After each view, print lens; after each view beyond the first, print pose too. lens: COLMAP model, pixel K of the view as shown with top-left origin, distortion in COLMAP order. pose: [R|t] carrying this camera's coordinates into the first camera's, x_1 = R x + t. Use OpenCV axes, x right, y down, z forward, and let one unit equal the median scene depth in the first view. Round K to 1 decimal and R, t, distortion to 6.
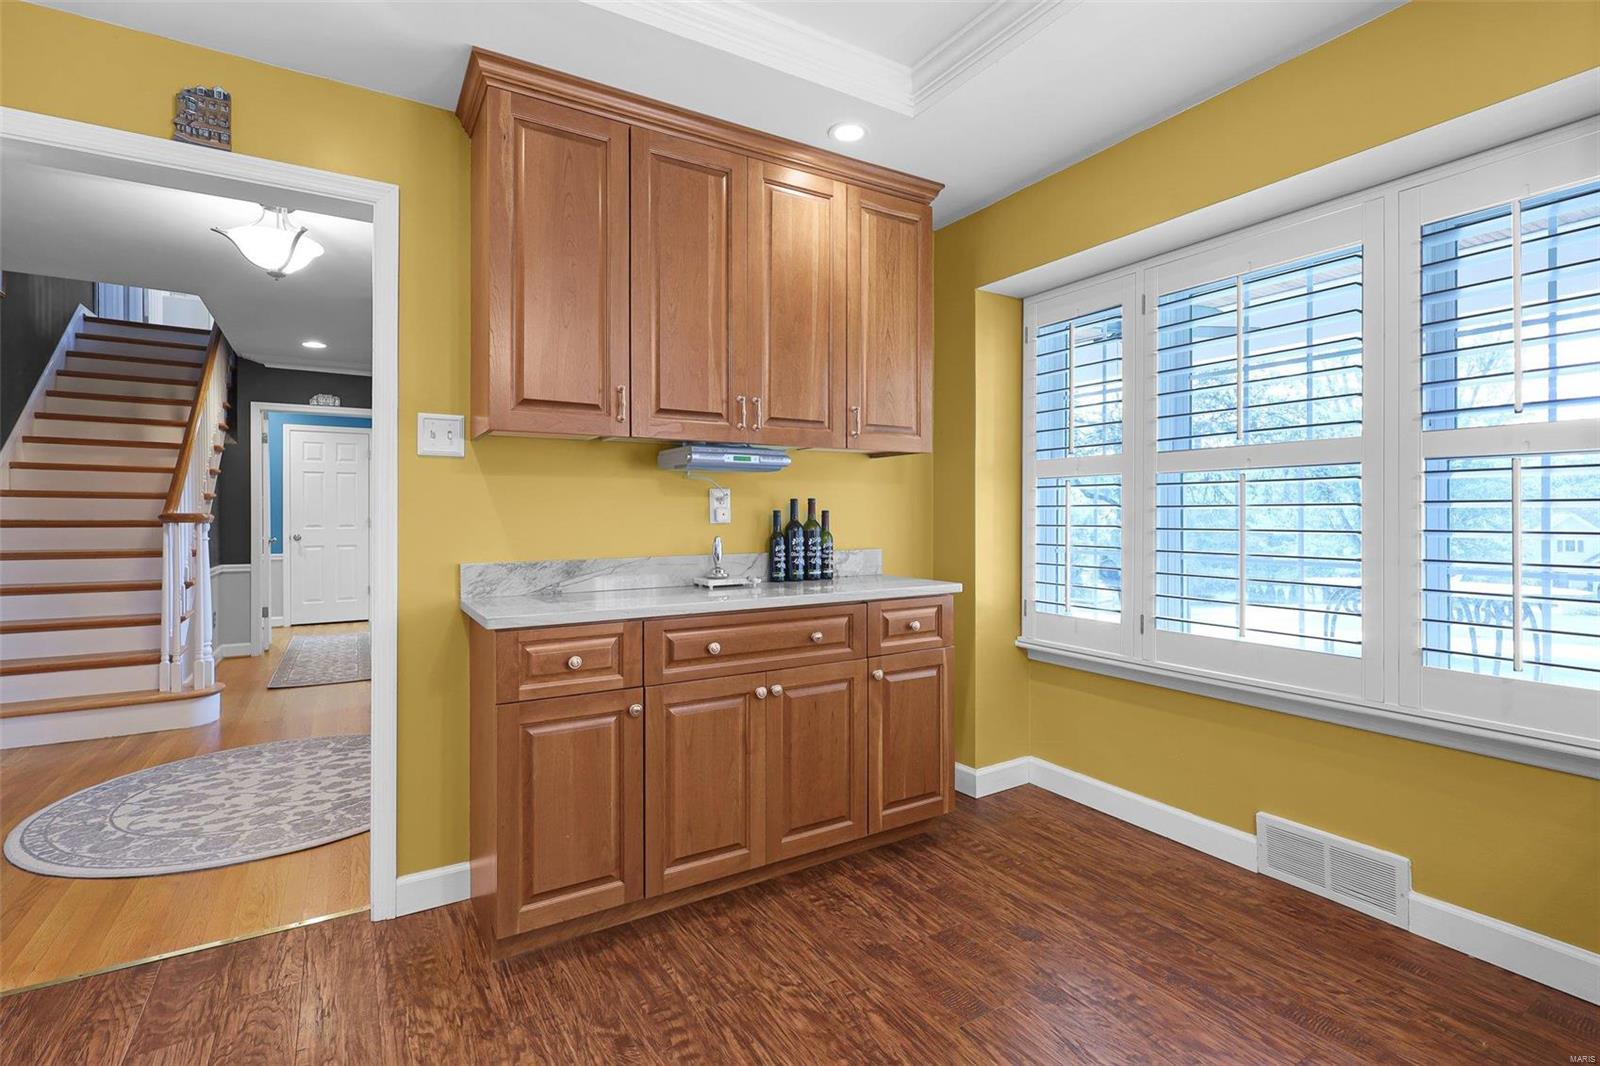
lens RADIAL K [[744.7, 0, 791.6], [0, 744.7, 510.1], [0, 0, 1]] dist [0.004056, 0.000395]
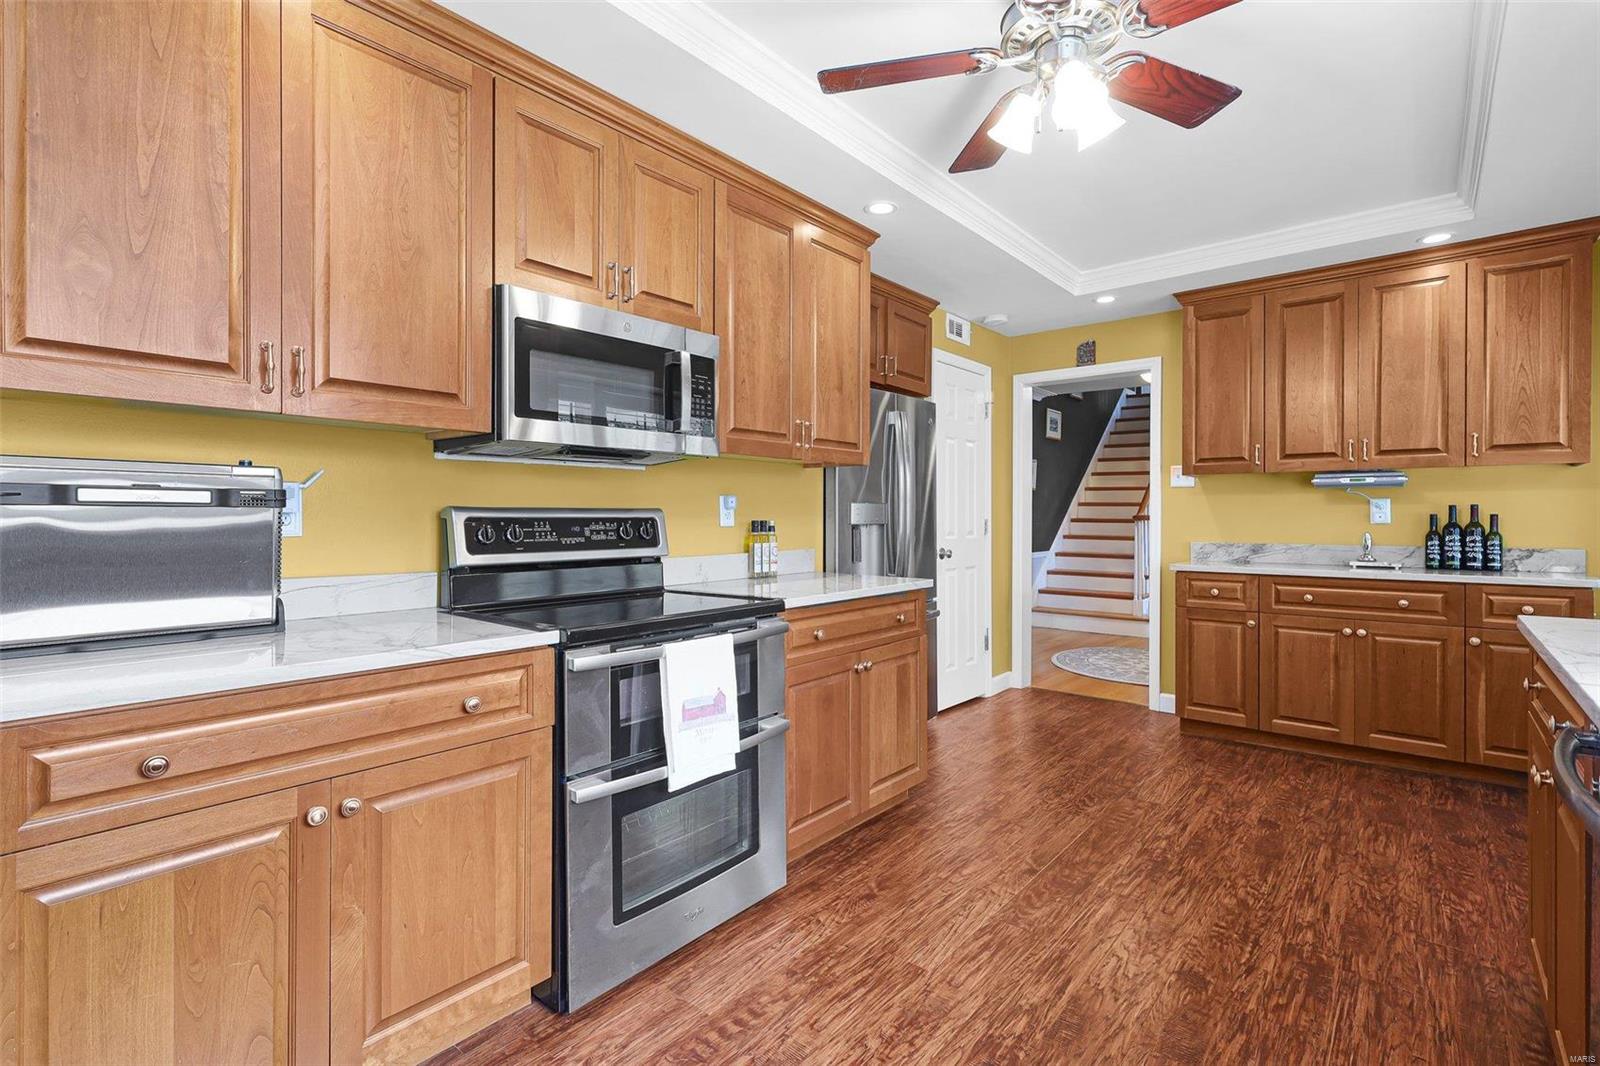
lens RADIAL K [[744.7, 0, 799.0], [0, 744.7, 520.2], [0, 0, 1]] dist [0.004056, 0.000395]
pose [[0.316833, 0.008259, -0.948445, 0.897496], [0.003651, 0.999944, 0.009927, -0.006465], [0.948474, -0.006608, 0.316786, -0.484246]]
